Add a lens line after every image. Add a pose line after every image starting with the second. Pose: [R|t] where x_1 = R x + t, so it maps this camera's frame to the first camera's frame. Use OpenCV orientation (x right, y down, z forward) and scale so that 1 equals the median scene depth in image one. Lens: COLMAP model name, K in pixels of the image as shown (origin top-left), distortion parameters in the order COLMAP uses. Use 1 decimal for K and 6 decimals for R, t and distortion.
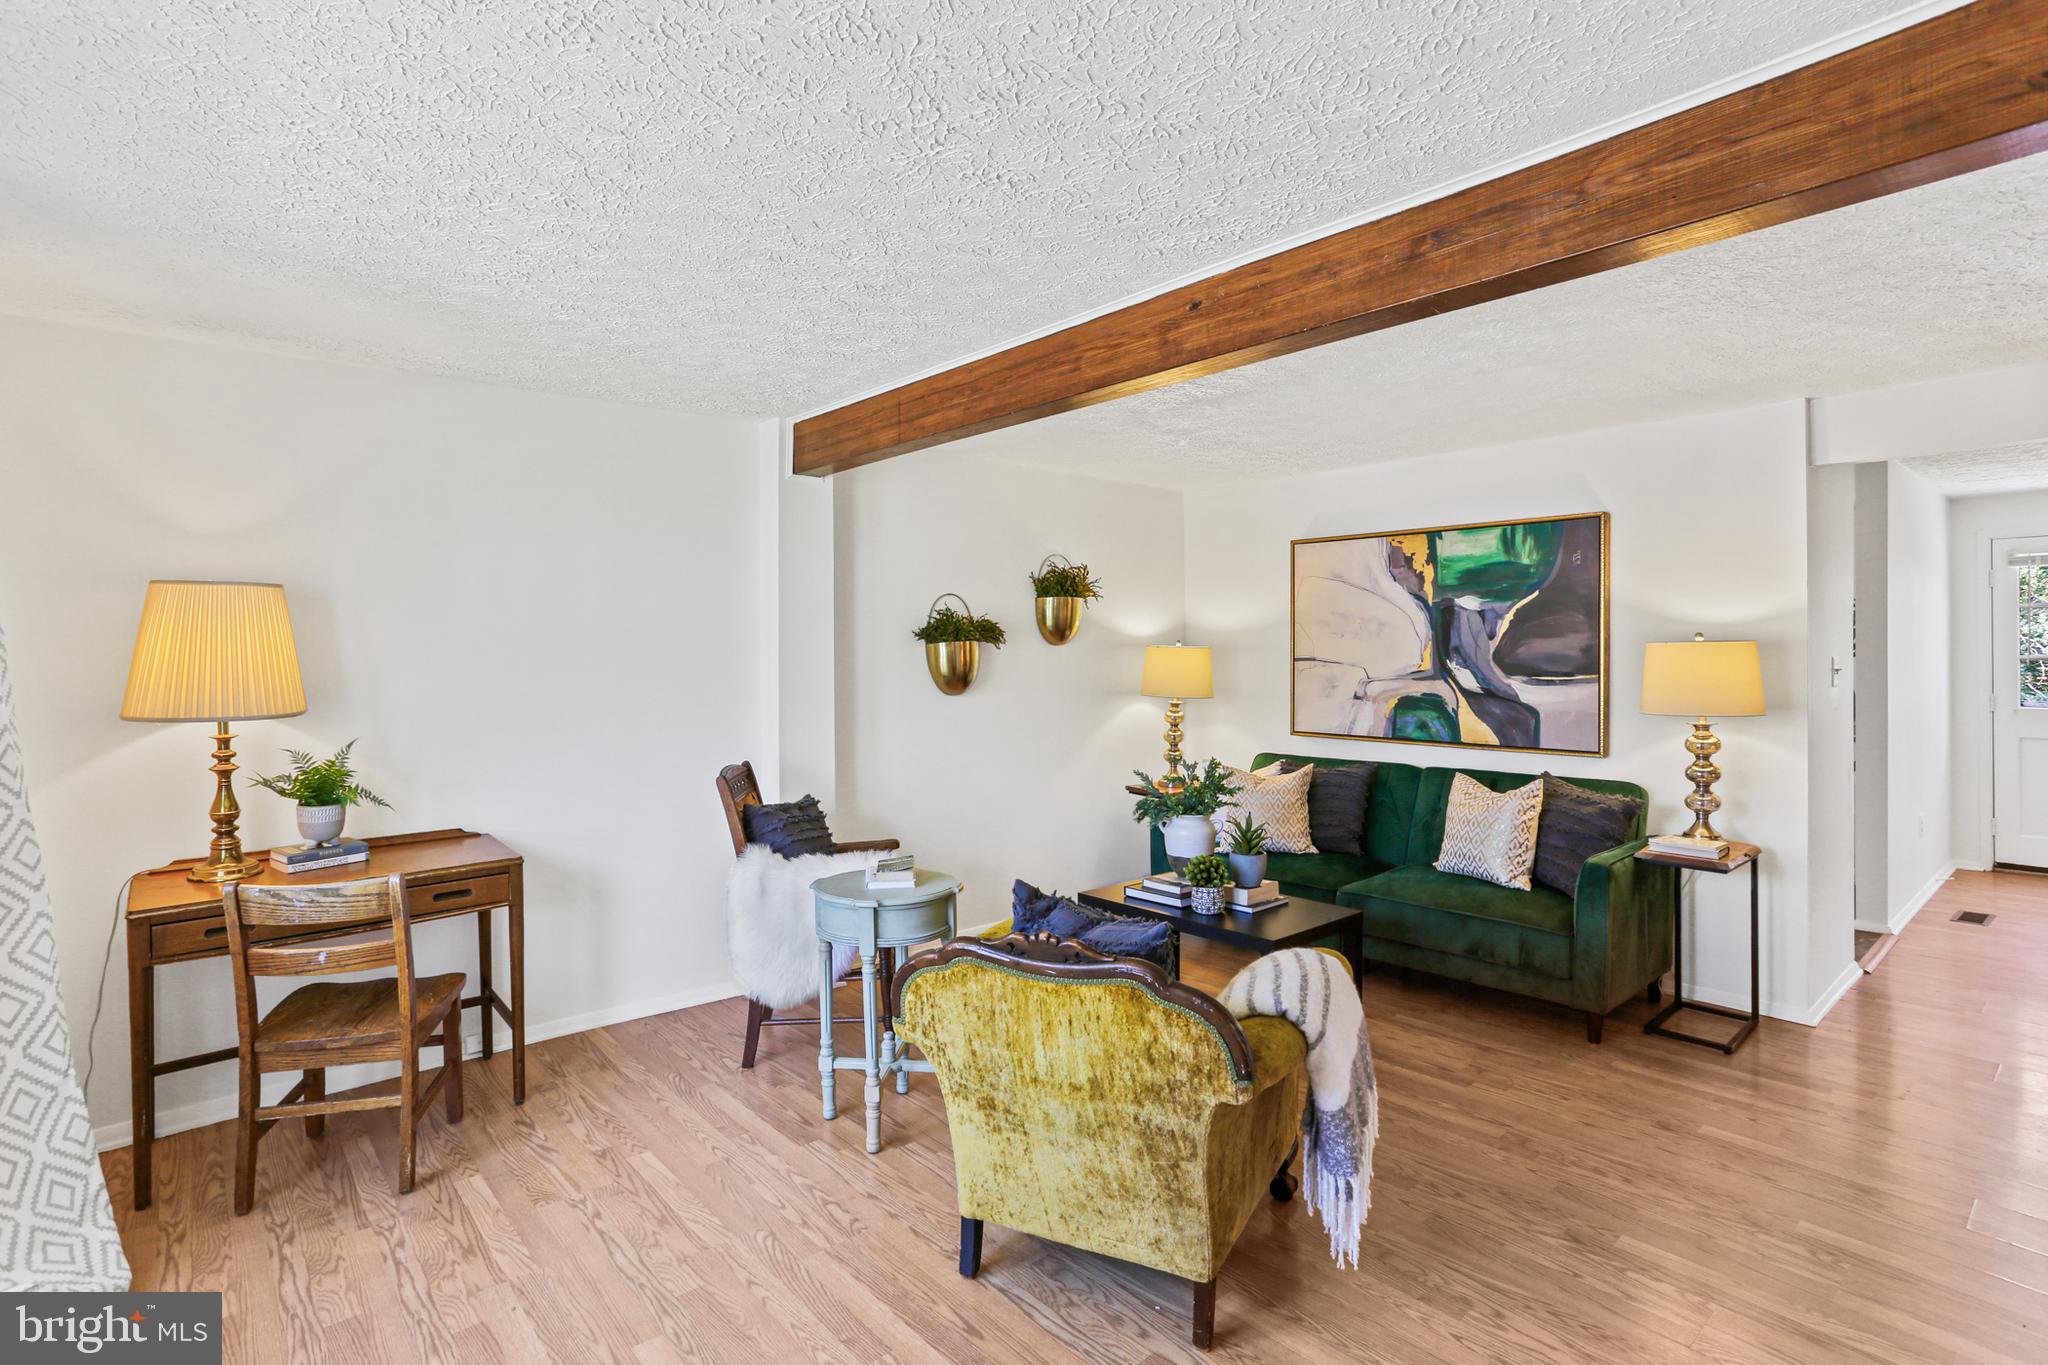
lens RADIAL K [[1019.7, 0, 1021.7], [0, 1019.7, 671.4], [0, 0, 1]] dist [-0.036280, 0.022272]
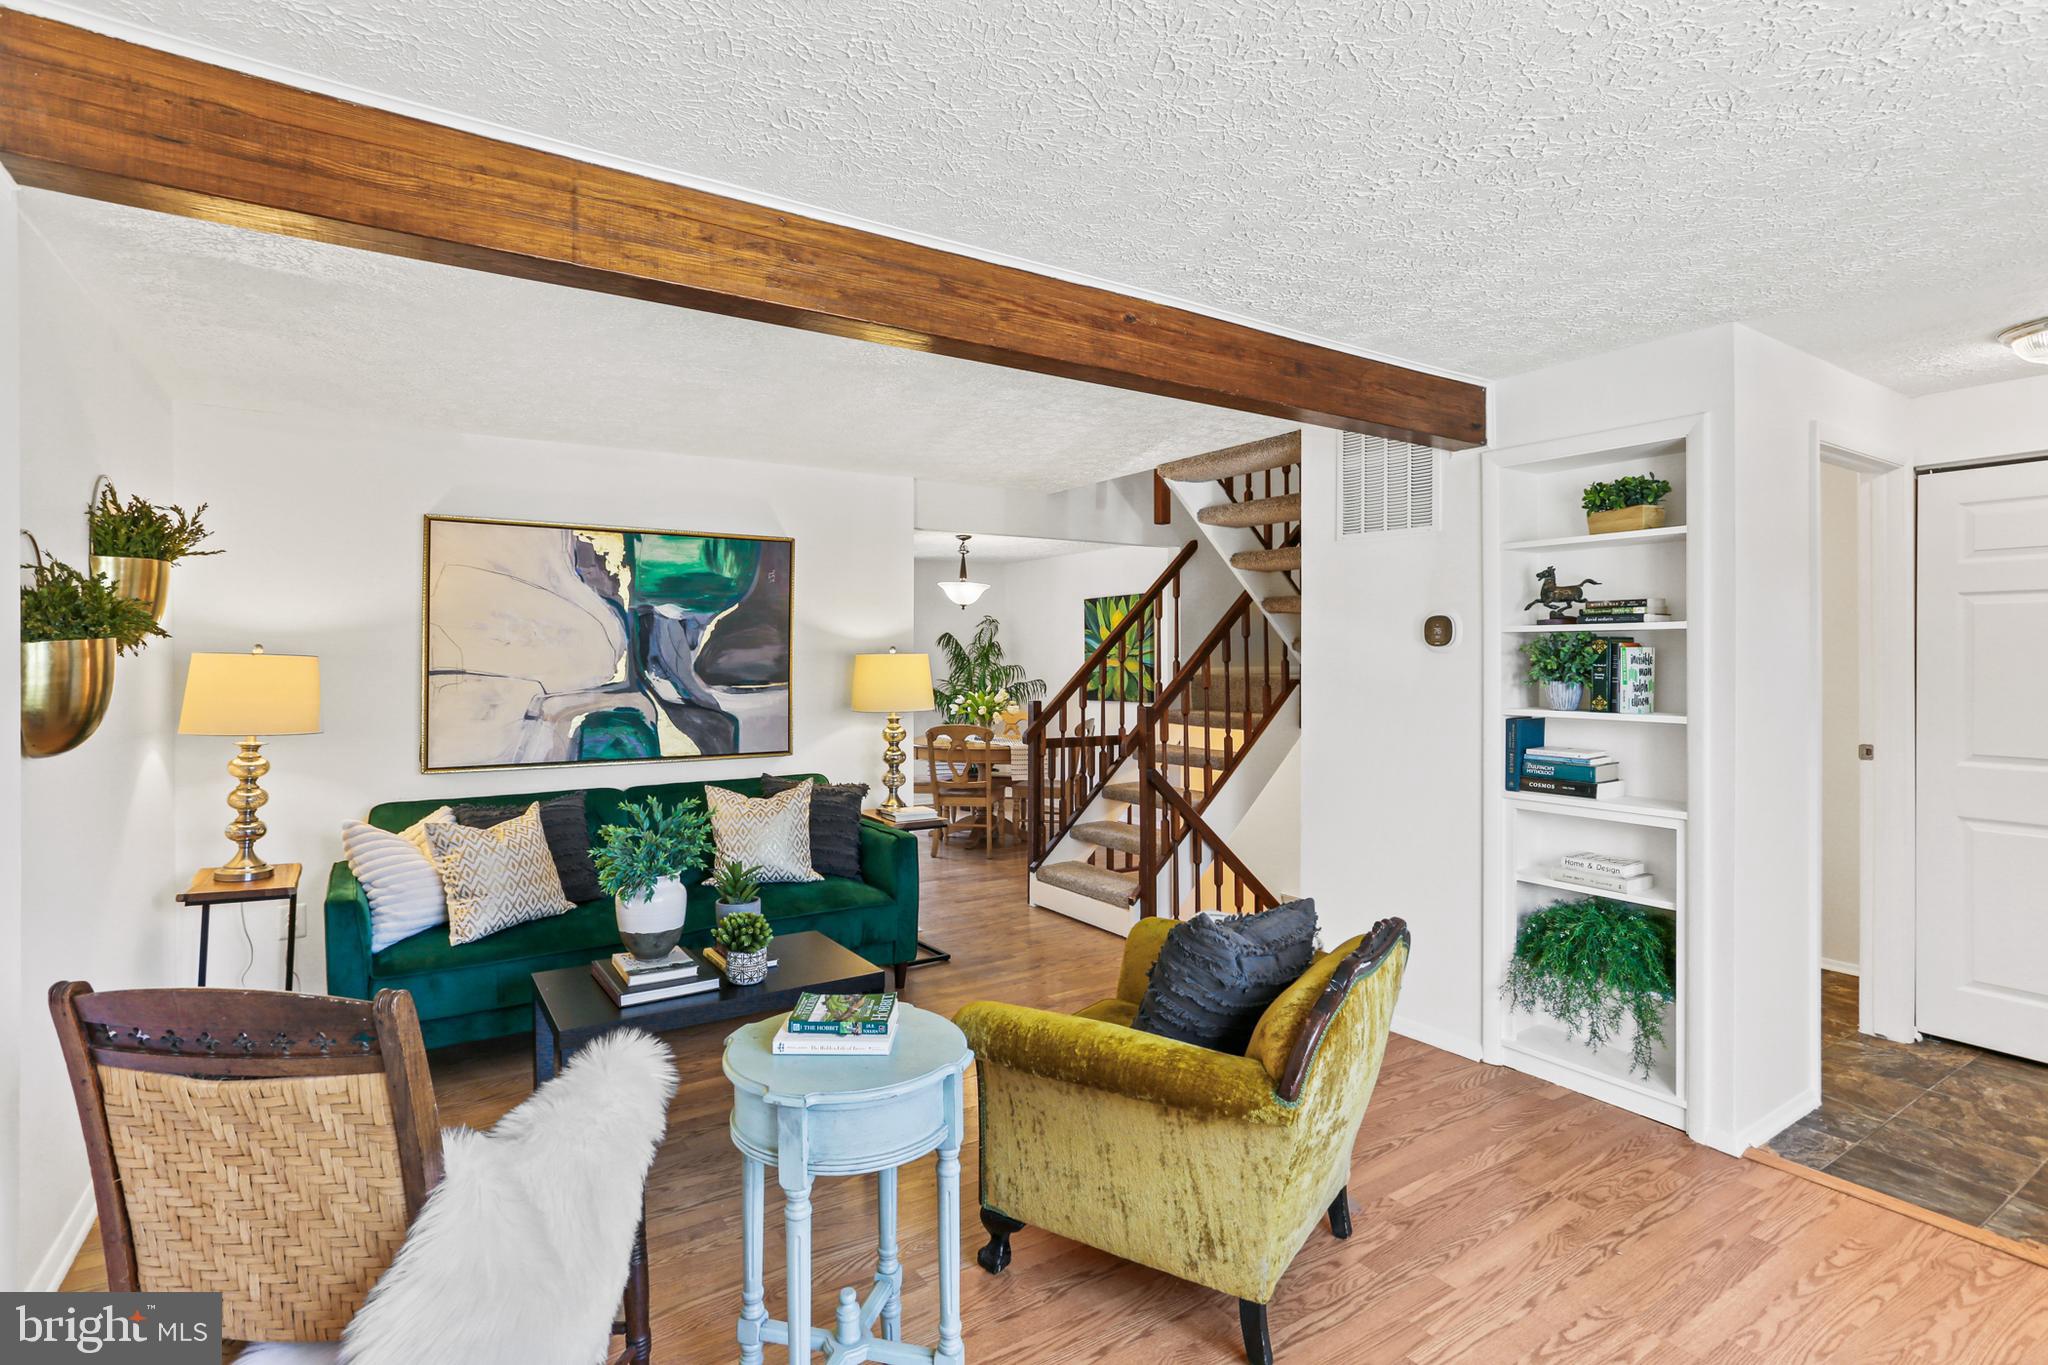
lens RADIAL K [[1019.7, 0, 1025.6], [0, 1019.7, 662.1], [0, 0, 1]] dist [-0.036280, 0.022272]
pose [[0.134107, 0.003182, 0.990962, -0.475936], [0.022937, 0.999717, -0.006315, -0.005453], [-0.990701, 0.023576, 0.133996, 0.538784]]
